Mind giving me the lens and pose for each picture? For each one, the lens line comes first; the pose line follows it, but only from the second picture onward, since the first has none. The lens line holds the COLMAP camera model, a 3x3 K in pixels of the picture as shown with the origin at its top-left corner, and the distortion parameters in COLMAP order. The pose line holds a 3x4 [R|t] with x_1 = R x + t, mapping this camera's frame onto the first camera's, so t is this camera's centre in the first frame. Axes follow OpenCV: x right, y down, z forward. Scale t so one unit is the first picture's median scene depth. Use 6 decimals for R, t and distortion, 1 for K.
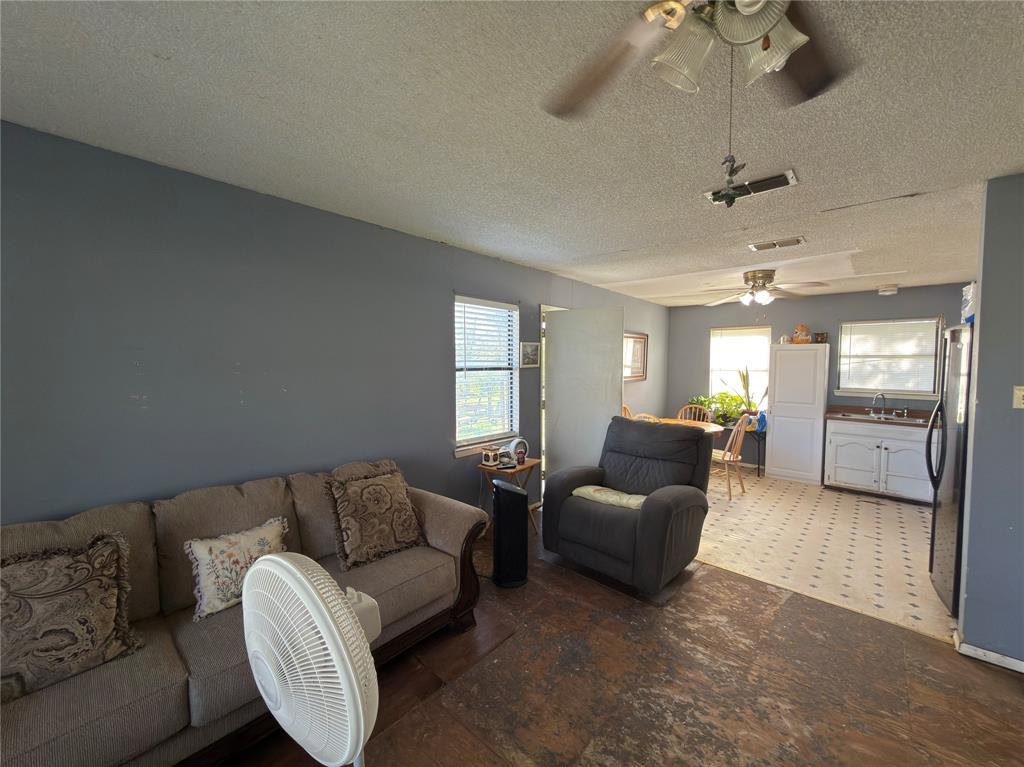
lens RADIAL K [[406.4, 0, 512.0], [0, 406.4, 383.5], [0, 0, 1]] dist [-0.002705, -0.000937]
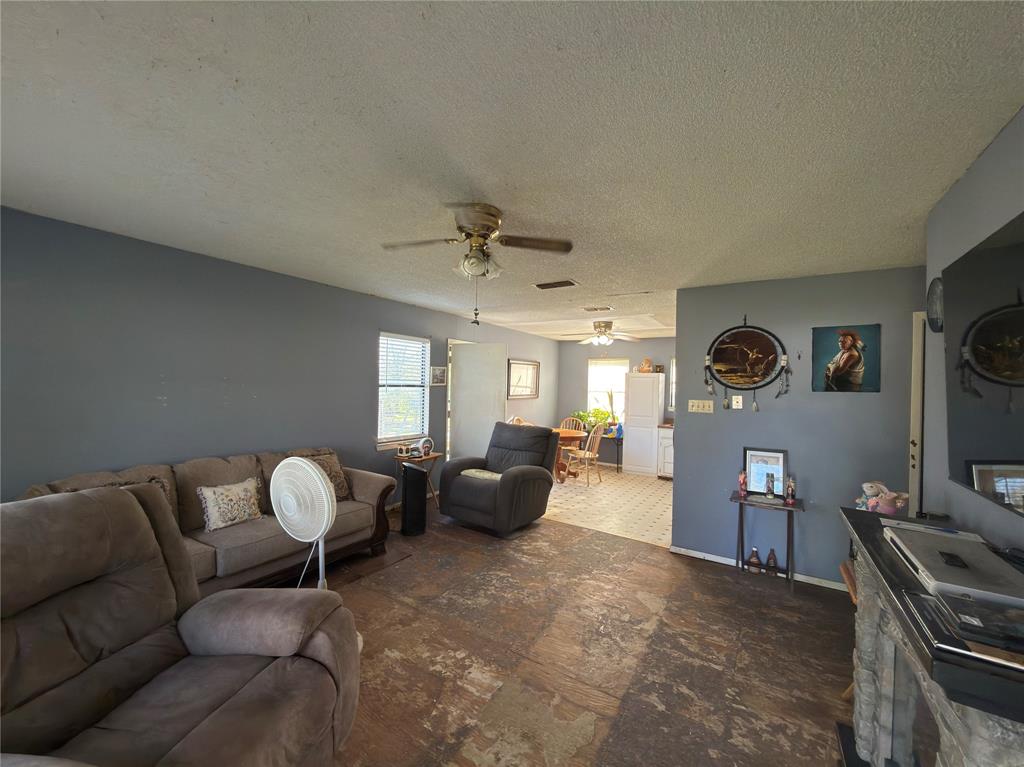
lens RADIAL K [[406.4, 0, 512.0], [0, 406.4, 383.5], [0, 0, 1]] dist [-0.002705, -0.000937]
pose [[0.986276, 0.021941, 0.163641, 0.077823], [-0.013508, 0.998531, -0.052466, 0.023879], [-0.164552, 0.049535, 0.985124, -0.414880]]
